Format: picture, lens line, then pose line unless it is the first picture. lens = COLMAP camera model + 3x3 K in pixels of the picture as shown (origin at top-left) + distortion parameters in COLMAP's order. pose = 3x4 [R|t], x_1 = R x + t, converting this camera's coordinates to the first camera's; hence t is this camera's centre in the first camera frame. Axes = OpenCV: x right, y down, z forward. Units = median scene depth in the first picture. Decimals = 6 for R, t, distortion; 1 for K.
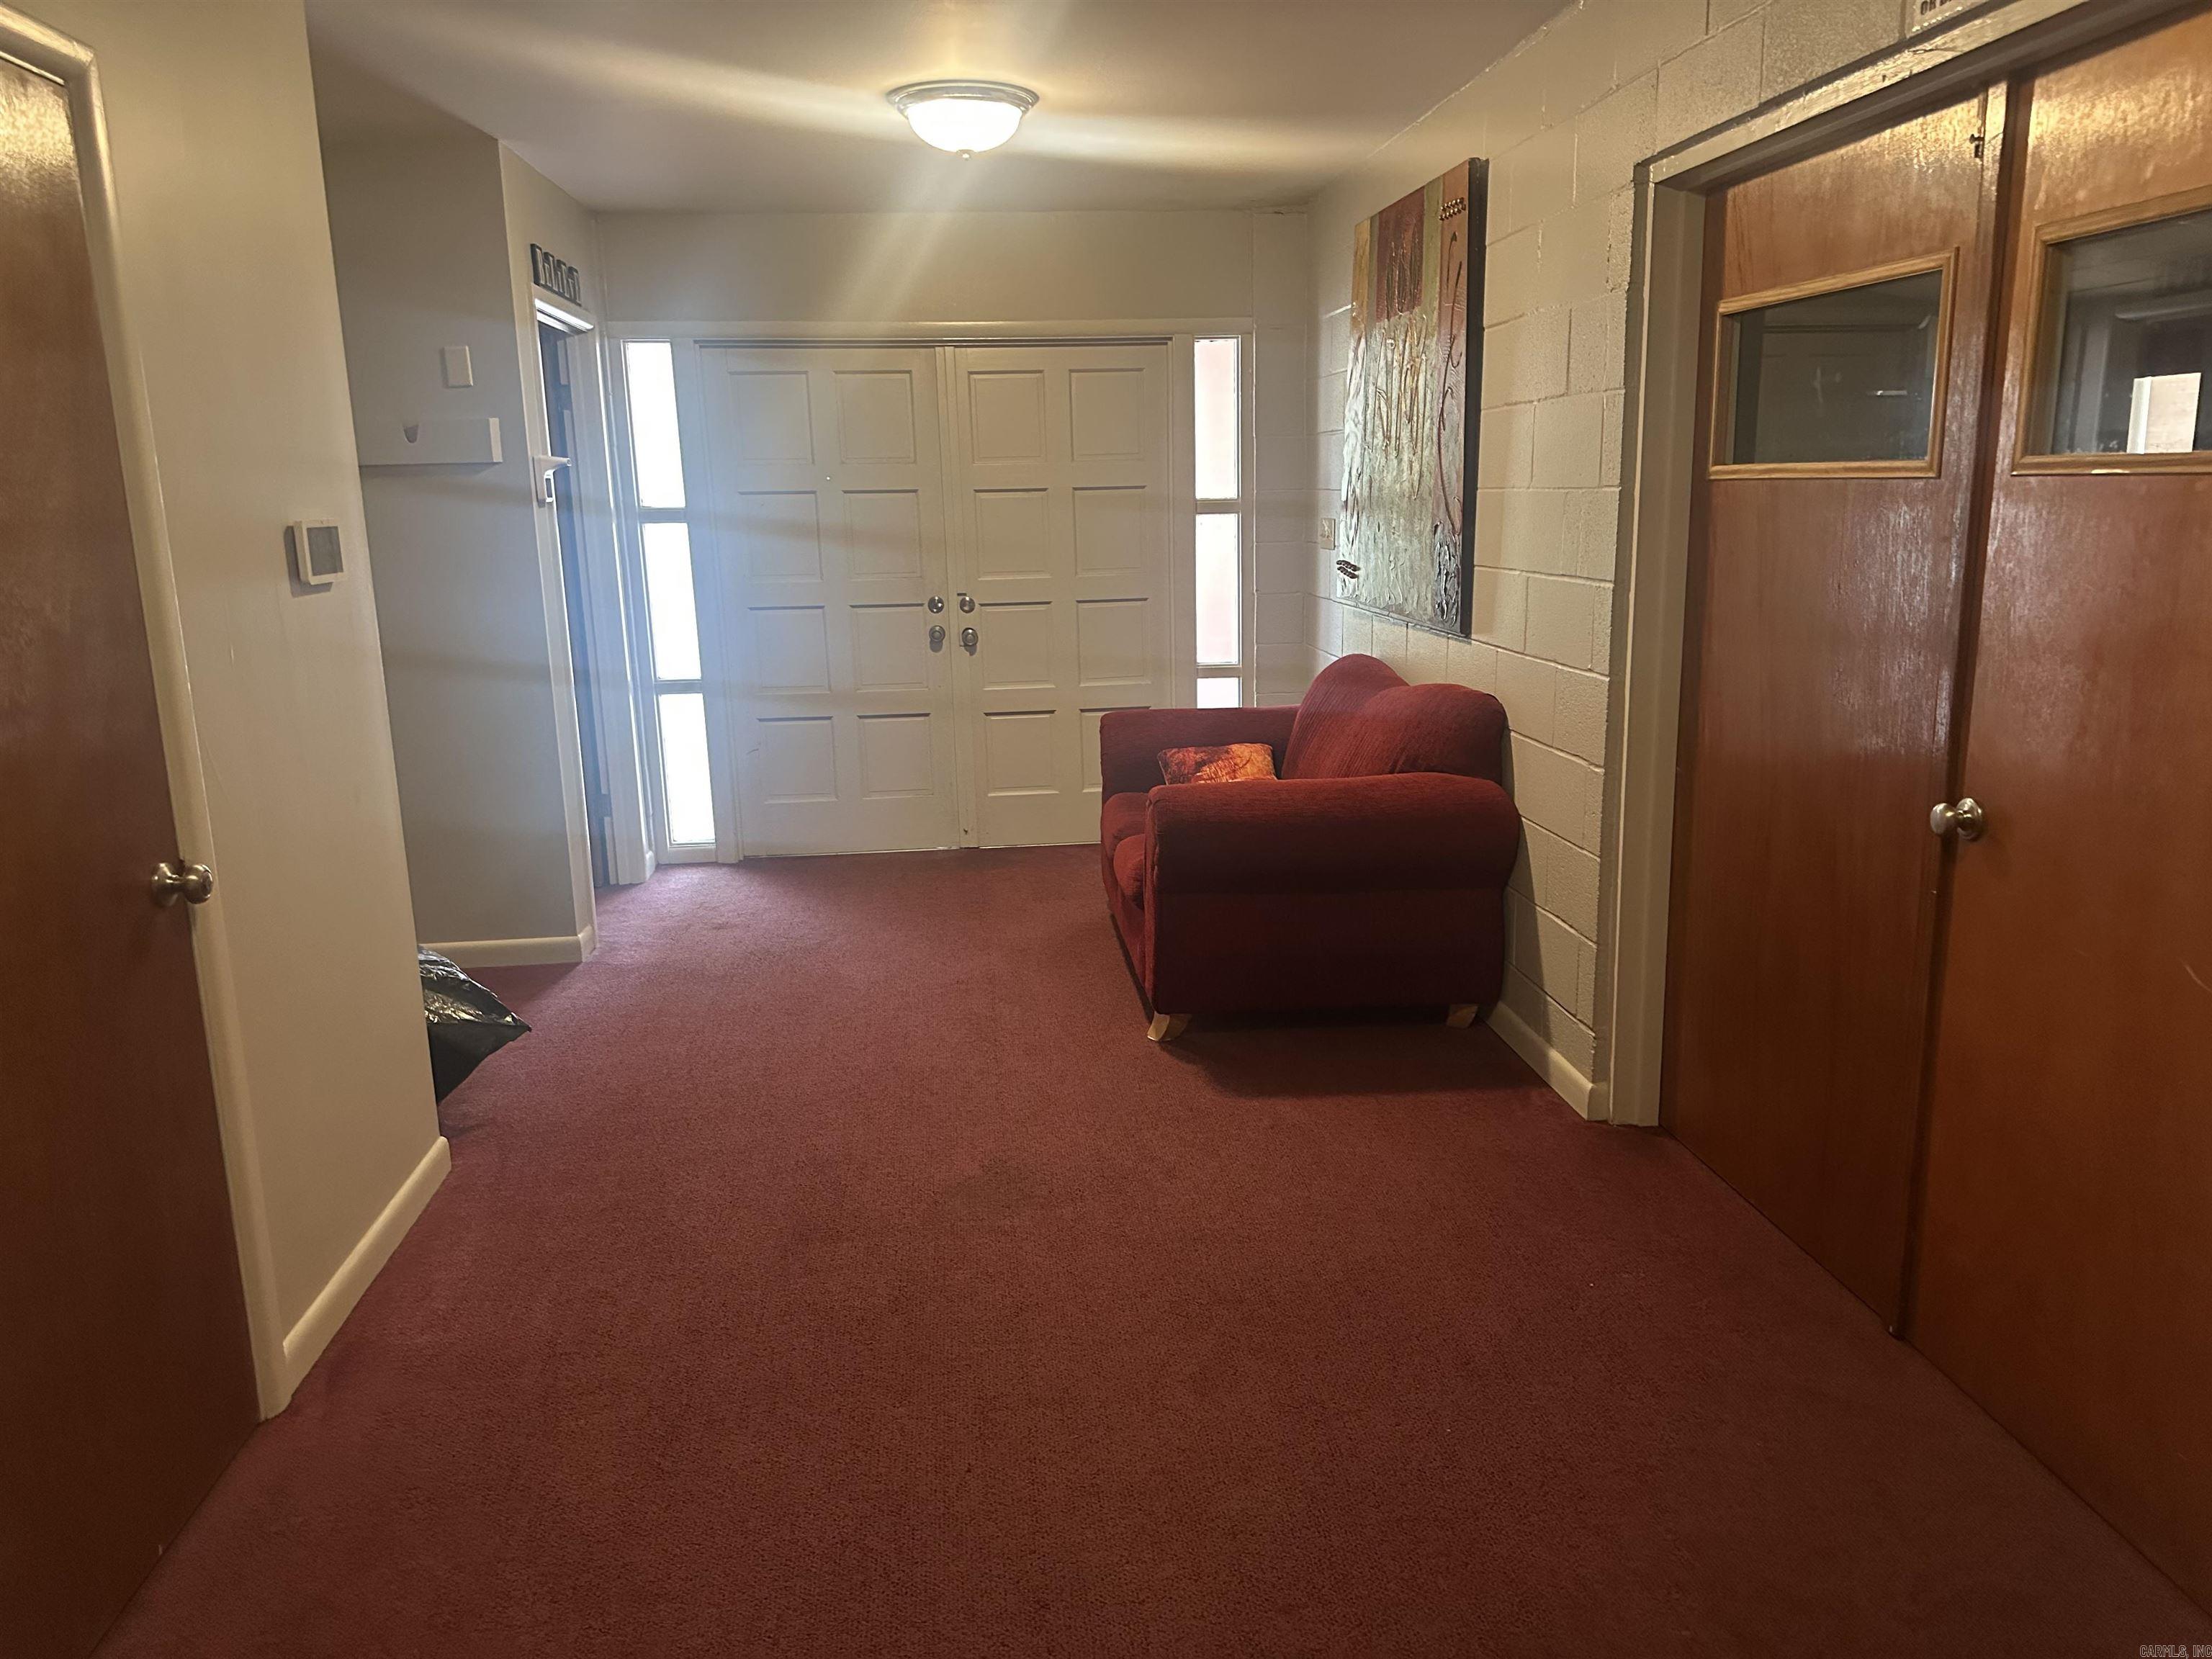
lens RADIAL K [[1565.6, 0, 1102.8], [0, 1565.6, 827.9], [0, 0, 1]] dist [0.025222, -0.001493]
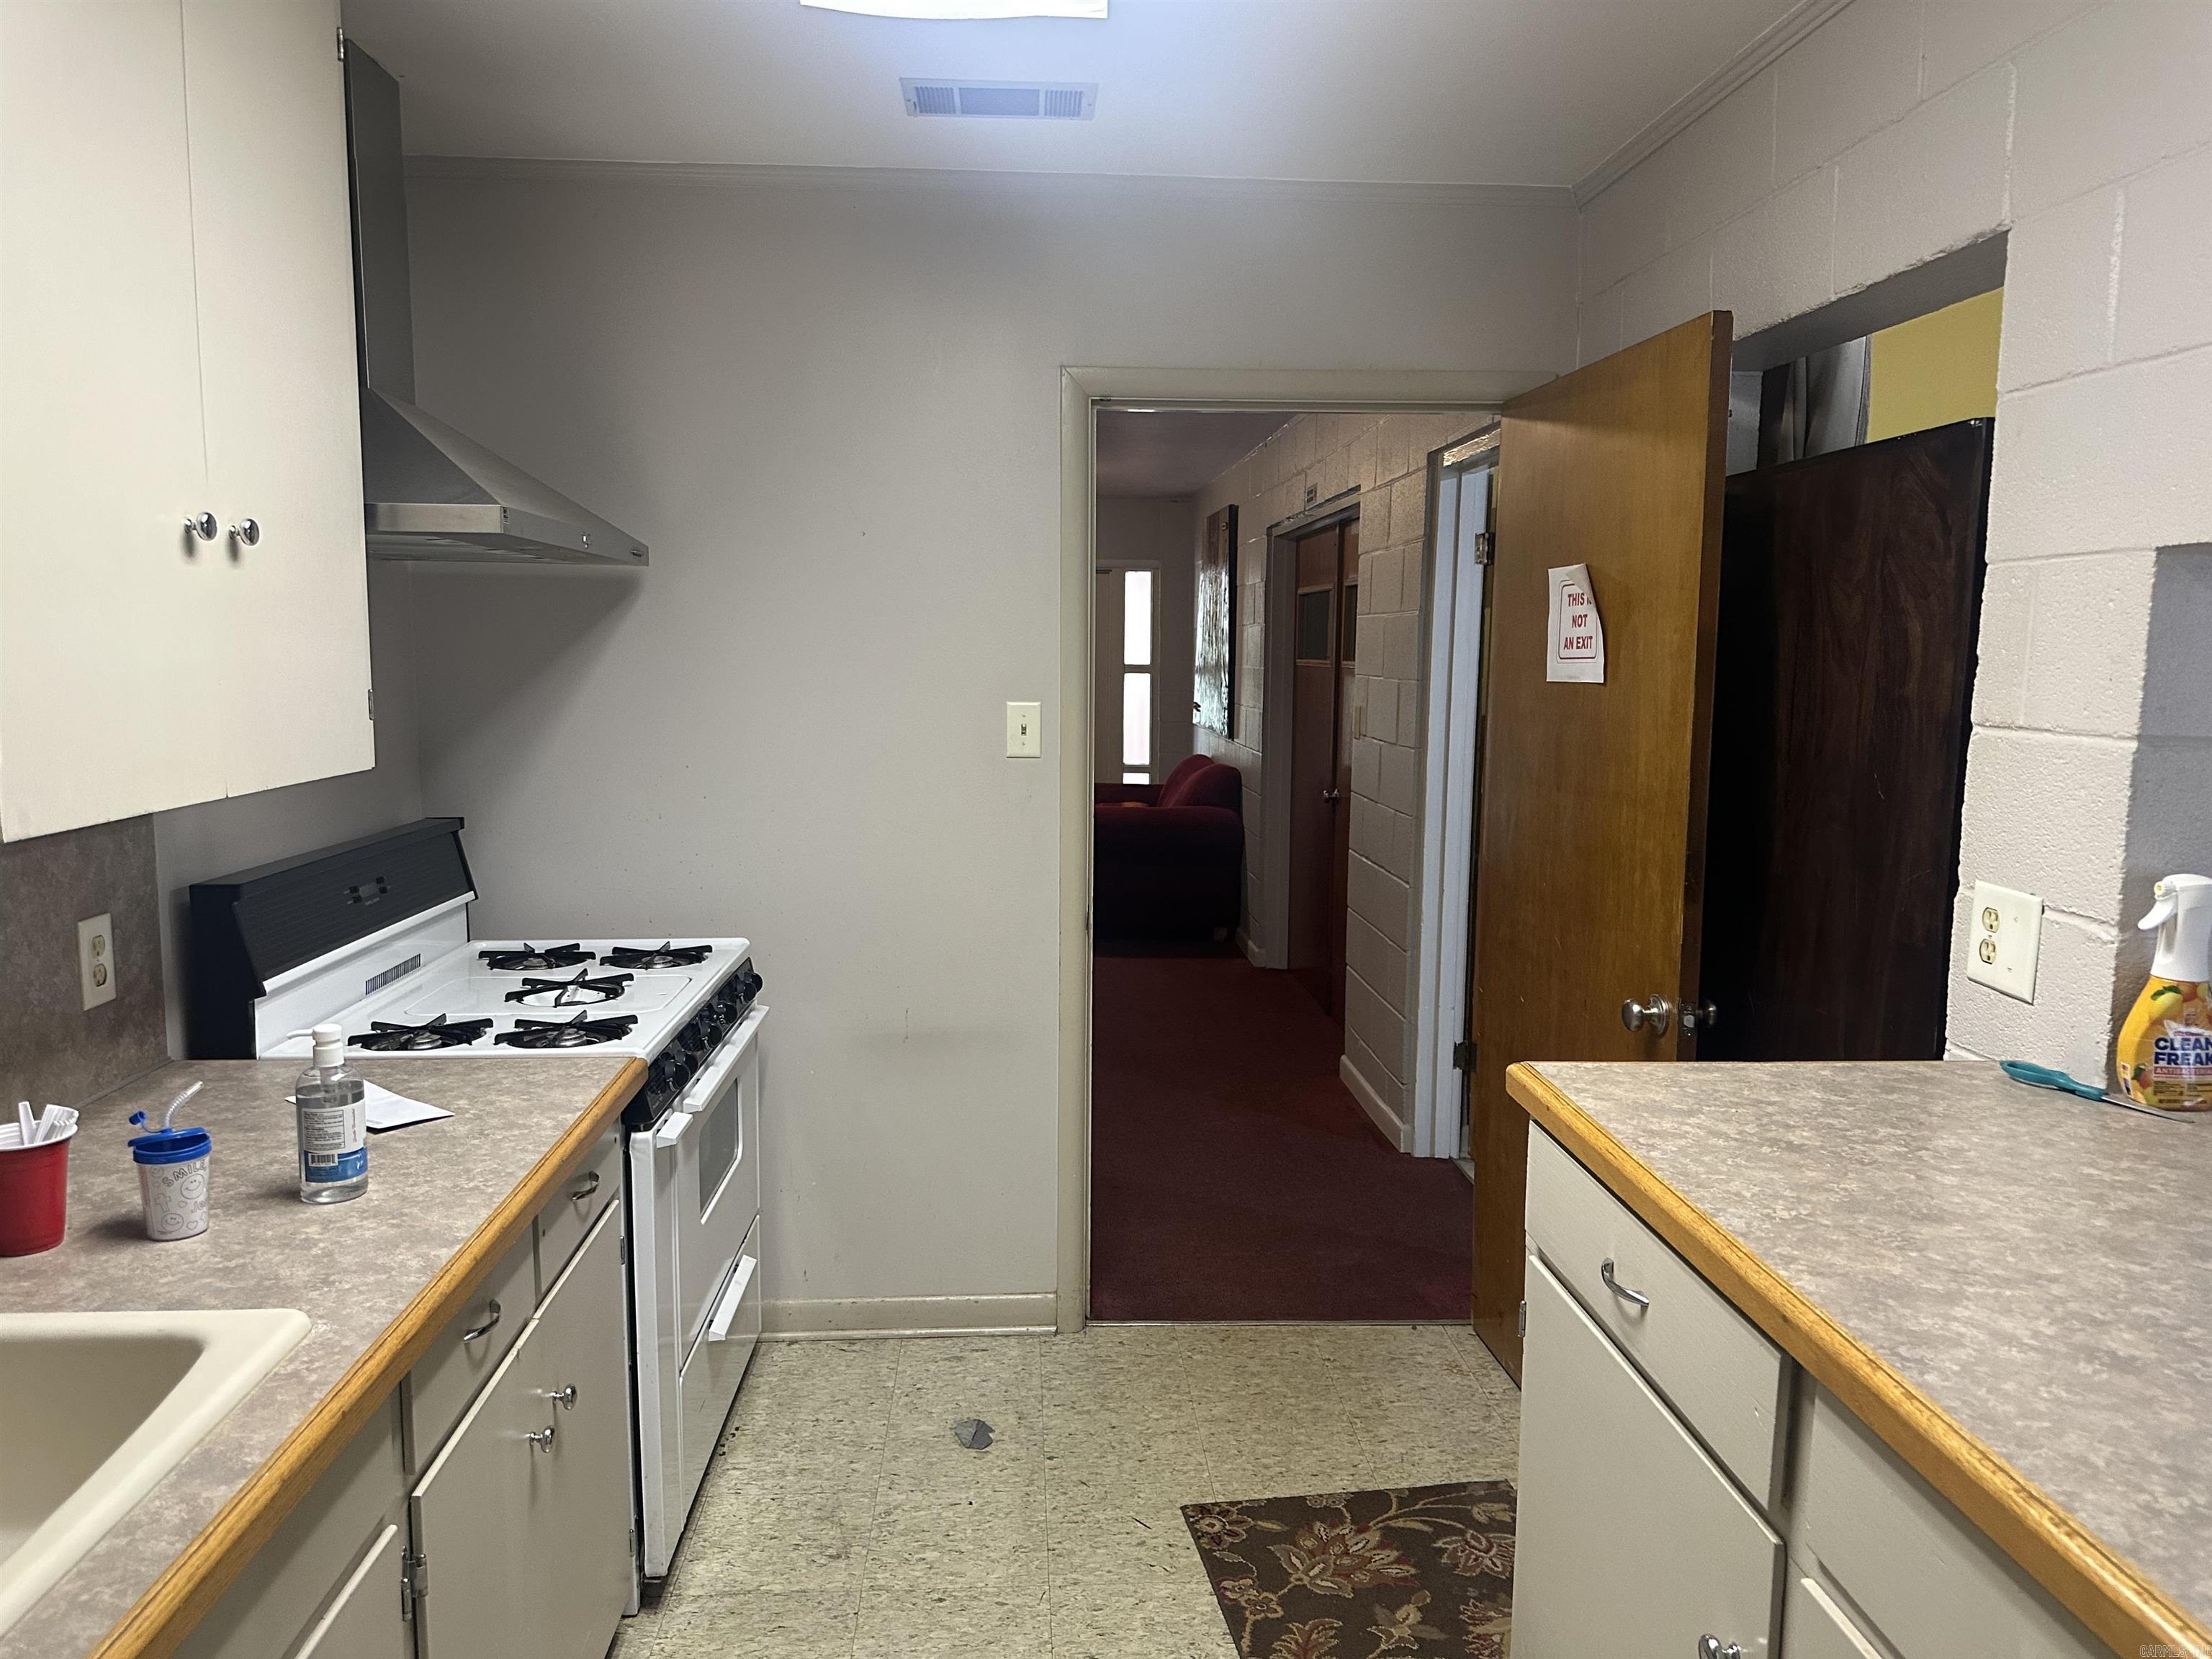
lens RADIAL K [[1565.6, 0, 1102.8], [0, 1565.6, 827.9], [0, 0, 1]] dist [0.025222, -0.001493]
pose [[0.998601, 0.033178, -0.041176, 0.112683], [-0.037054, 0.994570, -0.097252, 0.127514], [0.037726, 0.098642, 0.994408, -0.647223]]
